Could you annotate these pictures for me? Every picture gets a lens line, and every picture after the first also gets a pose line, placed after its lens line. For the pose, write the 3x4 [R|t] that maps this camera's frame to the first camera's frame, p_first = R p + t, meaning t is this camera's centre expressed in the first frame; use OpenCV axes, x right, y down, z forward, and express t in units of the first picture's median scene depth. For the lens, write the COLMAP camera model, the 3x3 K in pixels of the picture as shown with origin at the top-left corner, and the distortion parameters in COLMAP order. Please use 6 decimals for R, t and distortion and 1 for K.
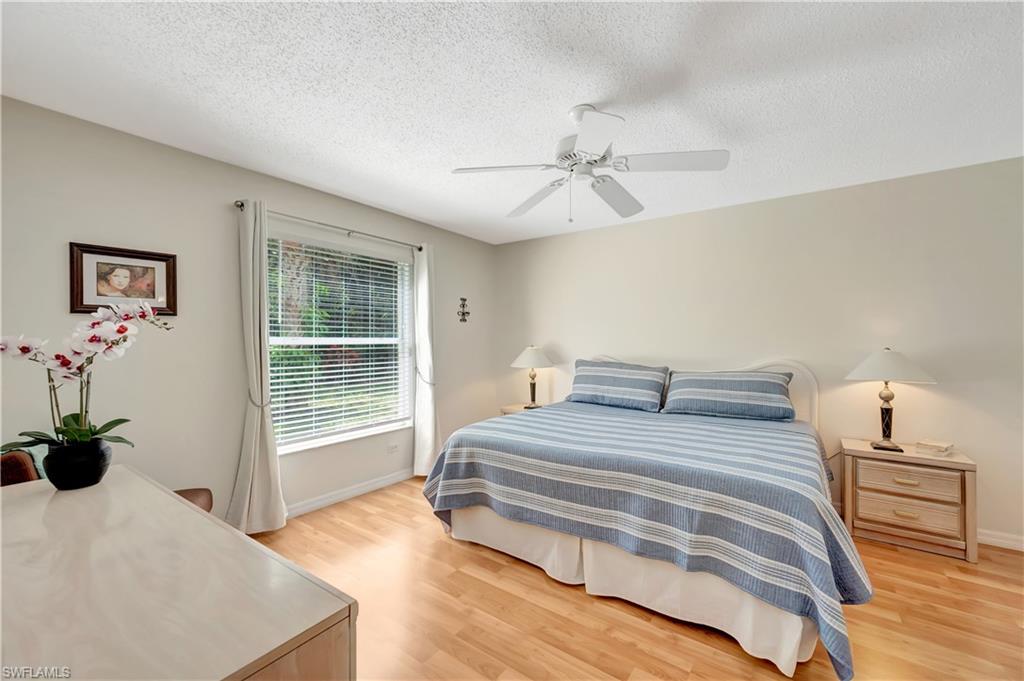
lens RADIAL K [[414.3, 0, 512.0], [0, 414.3, 340.5], [0, 0, 1]] dist [0.000160, 0.000086]
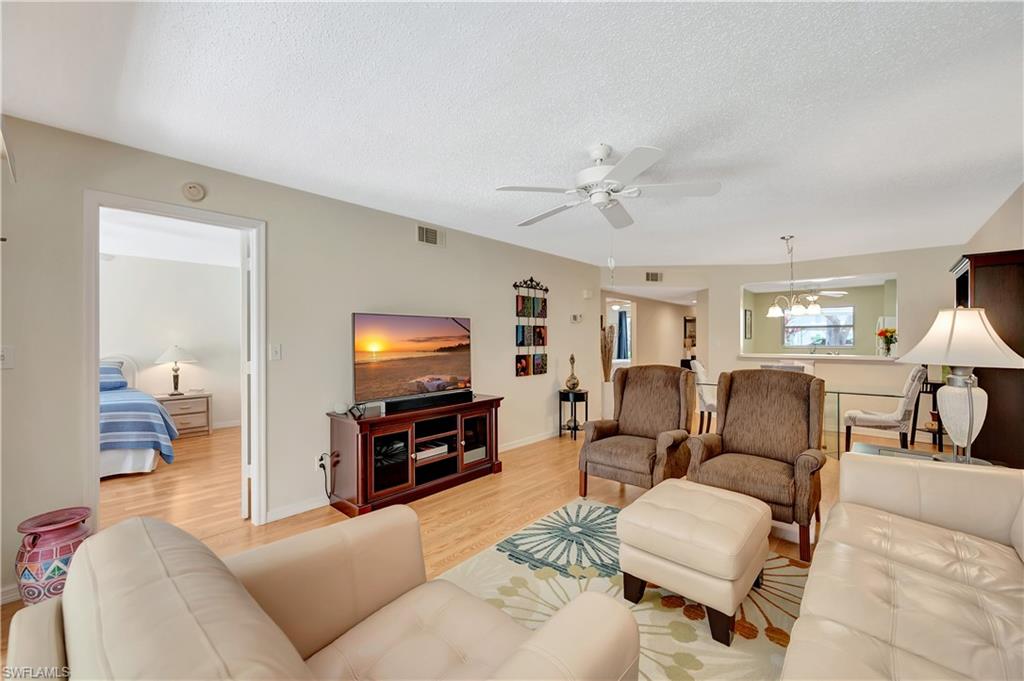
lens RADIAL K [[414.3, 0, 512.0], [0, 414.3, 340.5], [0, 0, 1]] dist [0.000160, 0.000086]
pose [[0.113774, -0.004917, 0.993494, -0.946659], [0.007922, 0.999960, 0.004042, -0.002892], [-0.993475, 0.007411, 0.113809, -0.890001]]
